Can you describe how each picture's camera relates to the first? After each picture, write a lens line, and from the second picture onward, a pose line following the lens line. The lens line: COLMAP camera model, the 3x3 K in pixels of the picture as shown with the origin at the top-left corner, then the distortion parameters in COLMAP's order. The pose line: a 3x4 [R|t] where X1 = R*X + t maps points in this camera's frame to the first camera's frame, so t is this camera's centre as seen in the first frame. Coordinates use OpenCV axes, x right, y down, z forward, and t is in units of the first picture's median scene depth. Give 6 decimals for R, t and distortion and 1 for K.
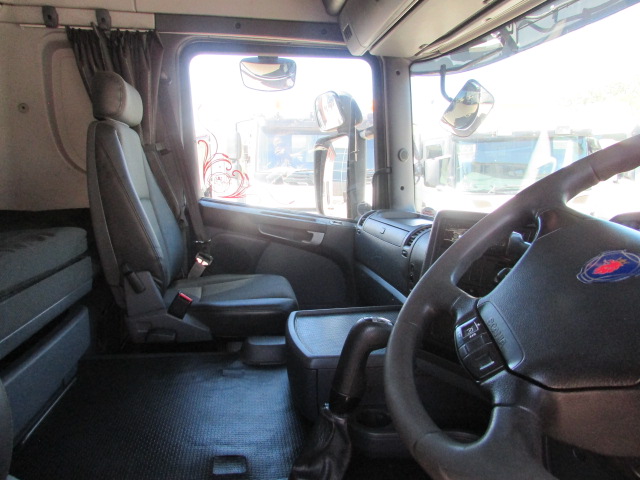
lens RADIAL K [[459.8, 0, 313.5], [0, 459.8, 238.0], [0, 0, 1]] dist [-0.033016, 0.008779]
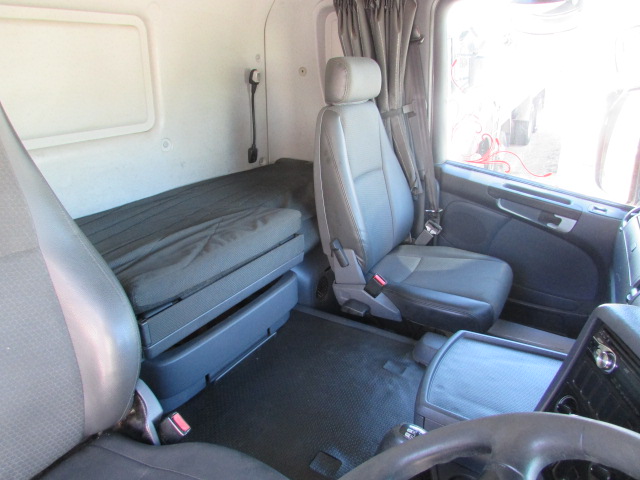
lens RADIAL K [[459.8, 0, 313.5], [0, 459.8, 238.0], [0, 0, 1]] dist [-0.033016, 0.008779]
pose [[0.763832, 0.204668, -0.612104, 0.239603], [-0.057524, 0.966203, 0.251284, -0.224568], [0.642846, -0.156728, 0.749790, 0.098214]]
